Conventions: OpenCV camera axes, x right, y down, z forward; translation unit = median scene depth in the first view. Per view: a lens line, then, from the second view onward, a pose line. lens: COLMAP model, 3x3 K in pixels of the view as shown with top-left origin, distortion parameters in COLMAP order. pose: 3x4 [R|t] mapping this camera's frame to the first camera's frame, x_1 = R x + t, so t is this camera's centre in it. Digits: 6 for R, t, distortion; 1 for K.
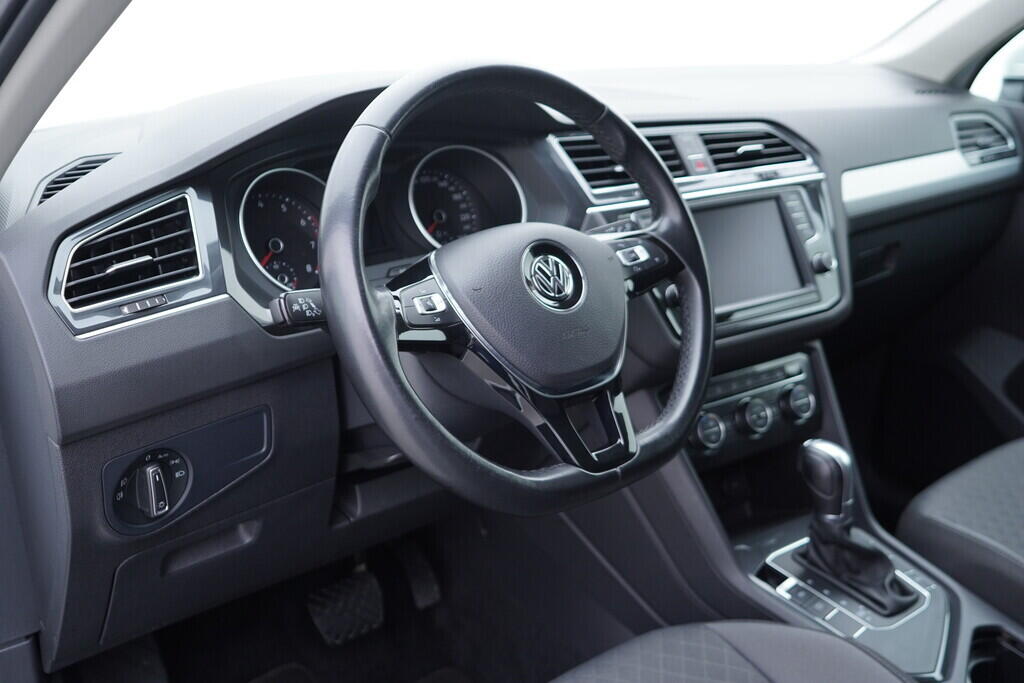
lens RADIAL K [[1055.2, 0, 507.1], [0, 1055.2, 344.8], [0, 0, 1]] dist [-0.011796, 0.000000]
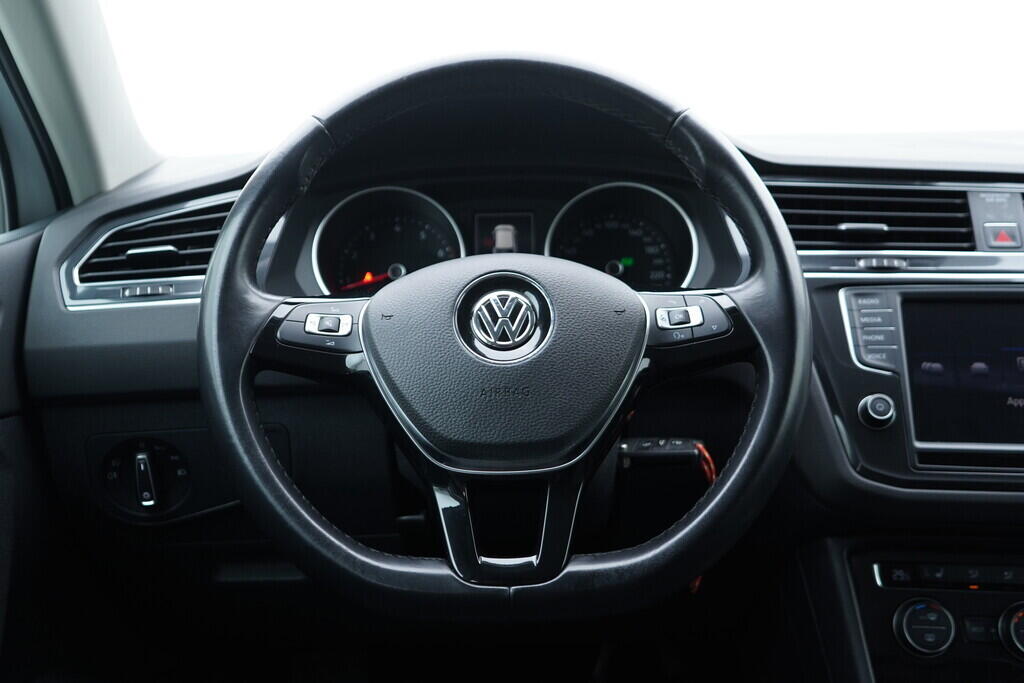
lens RADIAL K [[1055.2, 0, 503.0], [0, 1055.2, 336.6], [0, 0, 1]] dist [-0.011796, 0.000000]
pose [[0.757824, 0.126049, -0.640167, 0.392700], [-0.201883, 0.978312, -0.046358, -0.012143], [0.620440, 0.164370, 0.766836, 0.303119]]
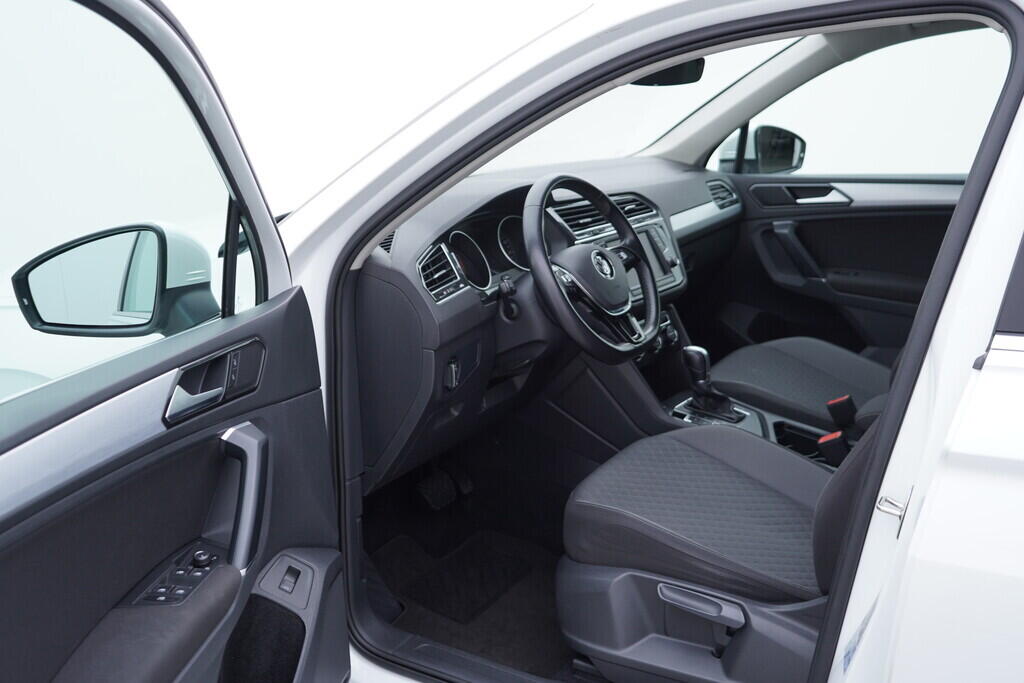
lens RADIAL K [[1055.2, 0, 510.5], [0, 1055.2, 342.1], [0, 0, 1]] dist [-0.011796, 0.000000]
pose [[0.948987, -0.111683, 0.294875, -0.625307], [0.134127, 0.989326, -0.056952, 0.152109], [-0.285367, 0.093597, 0.953837, -0.830581]]
